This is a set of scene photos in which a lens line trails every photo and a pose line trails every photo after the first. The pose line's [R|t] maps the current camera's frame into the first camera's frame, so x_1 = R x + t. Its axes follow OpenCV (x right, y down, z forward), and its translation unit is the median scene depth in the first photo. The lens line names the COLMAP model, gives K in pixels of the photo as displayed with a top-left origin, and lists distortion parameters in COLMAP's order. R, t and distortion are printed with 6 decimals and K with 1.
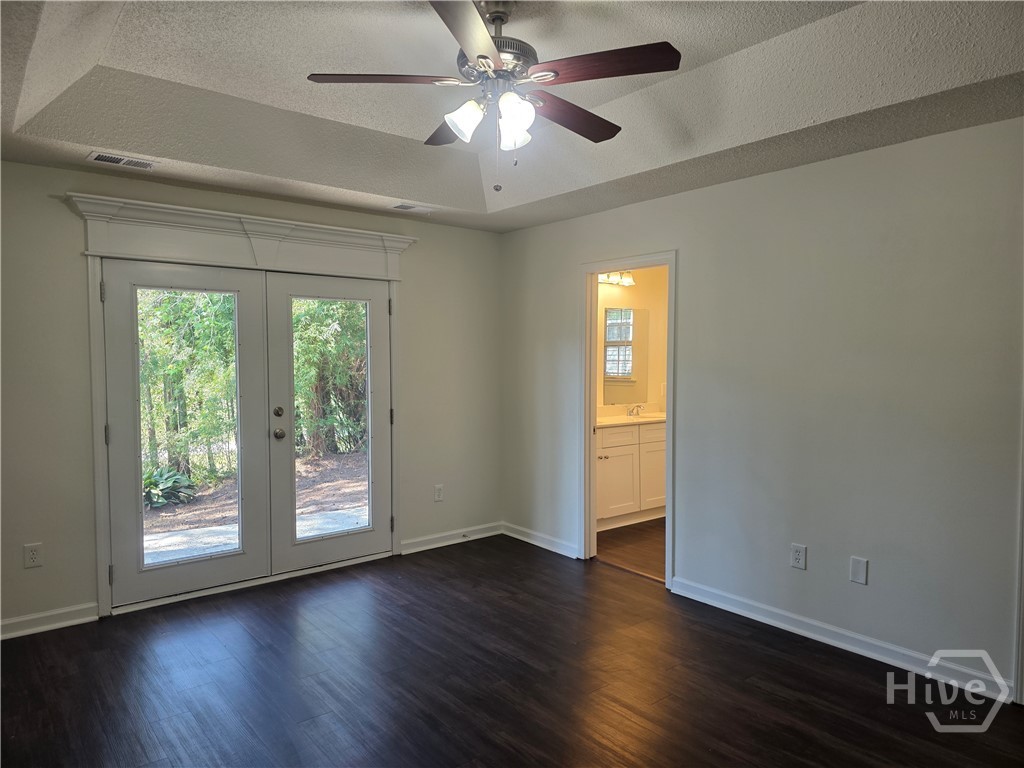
lens RADIAL K [[687.1, 0, 520.0], [0, 687.1, 383.9], [0, 0, 1]] dist [0.071297, -0.065856]
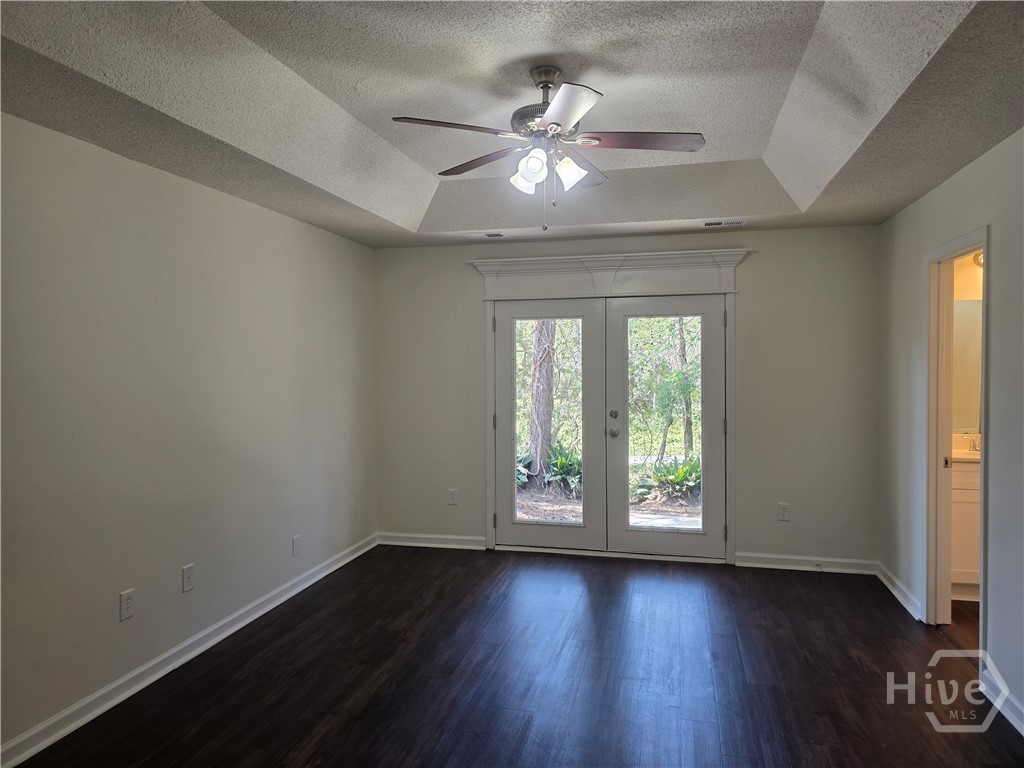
lens RADIAL K [[690.3, 0, 512.5], [0, 690.3, 369.0], [0, 0, 1]] dist [0.065606, -0.070547]
pose [[0.606255, 0.003121, -0.795264, 0.490108], [-0.027276, 0.999486, -0.016870, -0.012800], [0.794803, 0.031919, 0.606028, 0.139425]]
